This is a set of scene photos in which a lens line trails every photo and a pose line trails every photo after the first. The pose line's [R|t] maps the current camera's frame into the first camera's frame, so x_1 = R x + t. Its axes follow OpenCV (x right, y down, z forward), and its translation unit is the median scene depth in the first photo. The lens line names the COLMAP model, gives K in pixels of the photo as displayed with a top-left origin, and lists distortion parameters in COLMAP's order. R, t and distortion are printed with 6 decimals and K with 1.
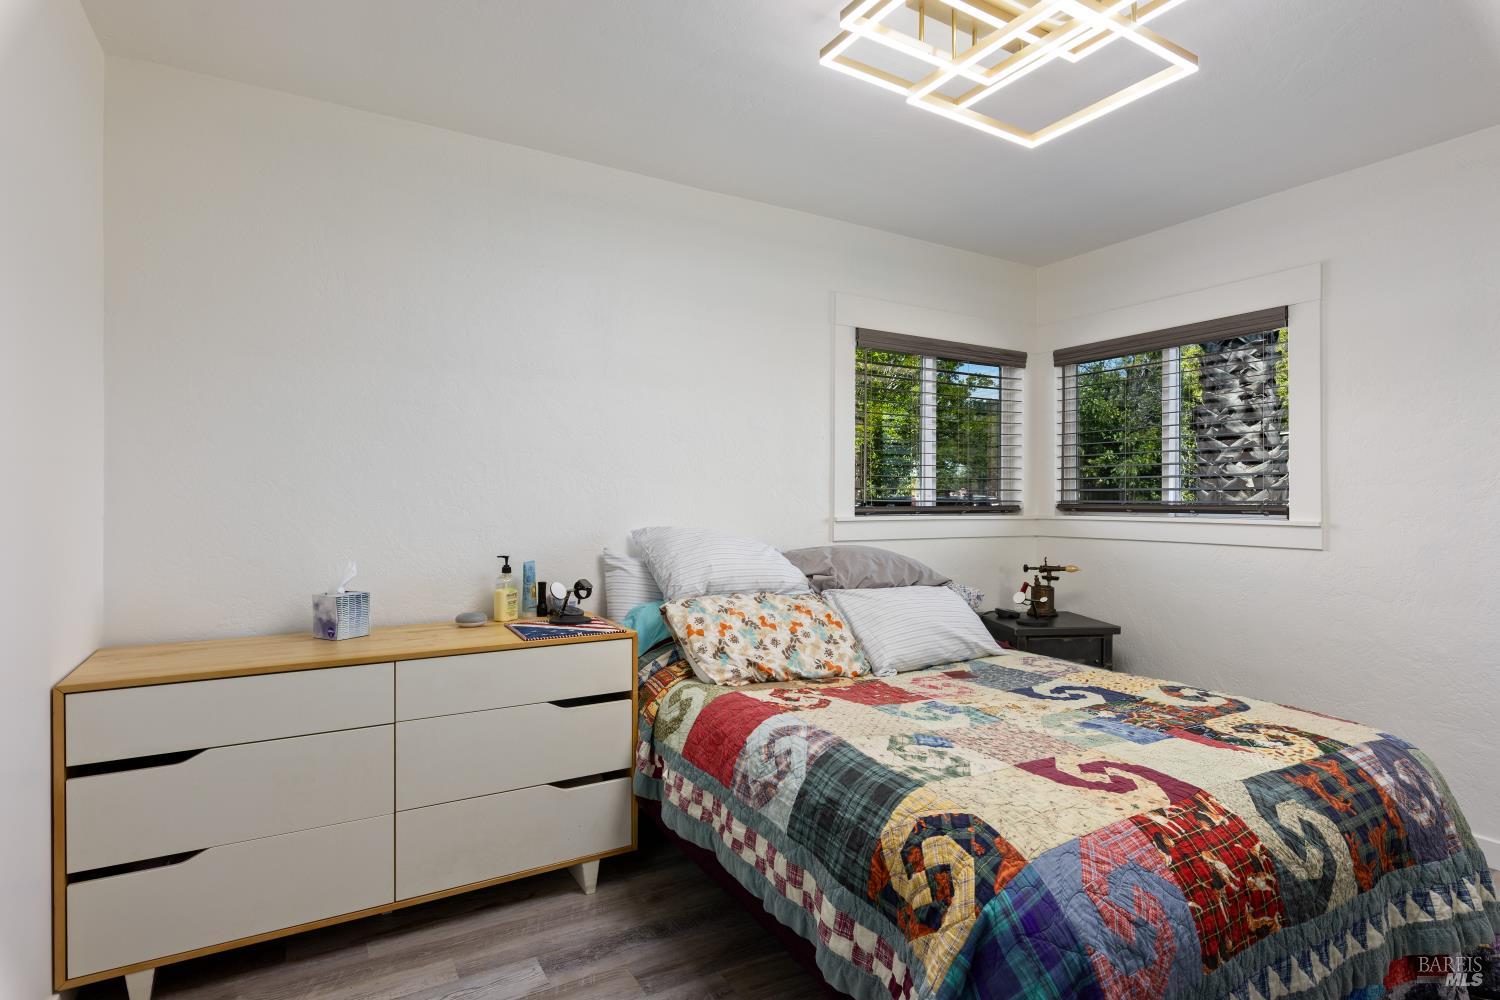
lens RADIAL K [[814.9, 0, 750.0], [0, 814.9, 504.3], [0, 0, 1]] dist [0.014672, -0.000824]
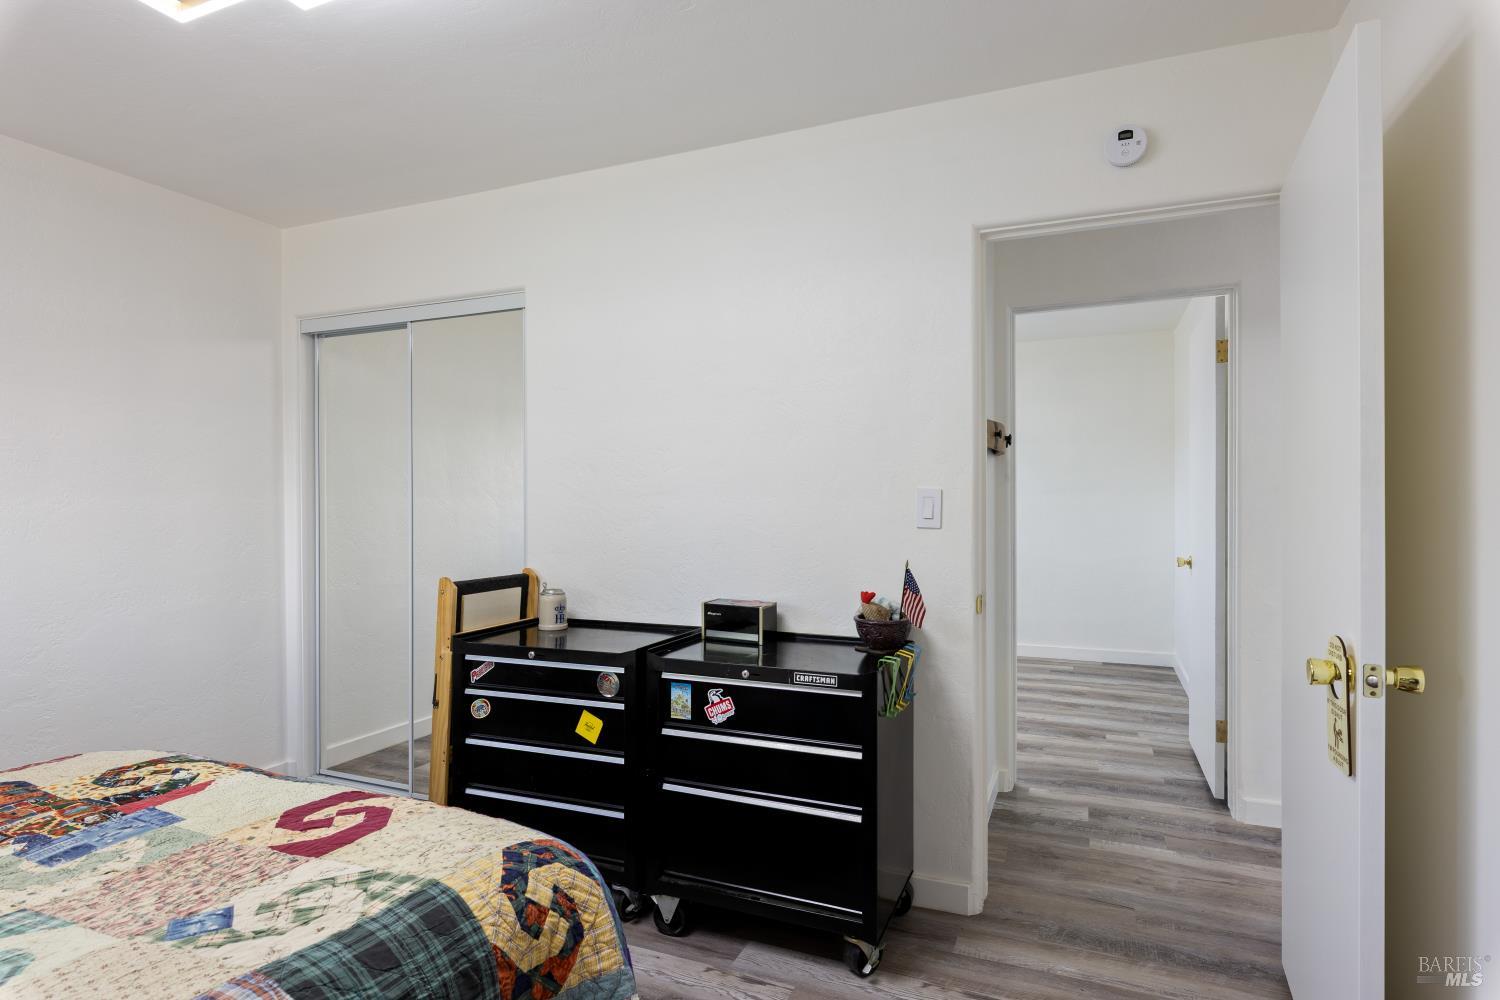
lens RADIAL K [[814.9, 0, 750.0], [0, 814.9, 504.3], [0, 0, 1]] dist [0.014672, -0.000824]
pose [[-0.604535, -0.008608, 0.796532, -0.560326], [0.009961, 0.999782, 0.018364, -0.034518], [-0.796517, 0.019036, -0.604317, 1.129575]]
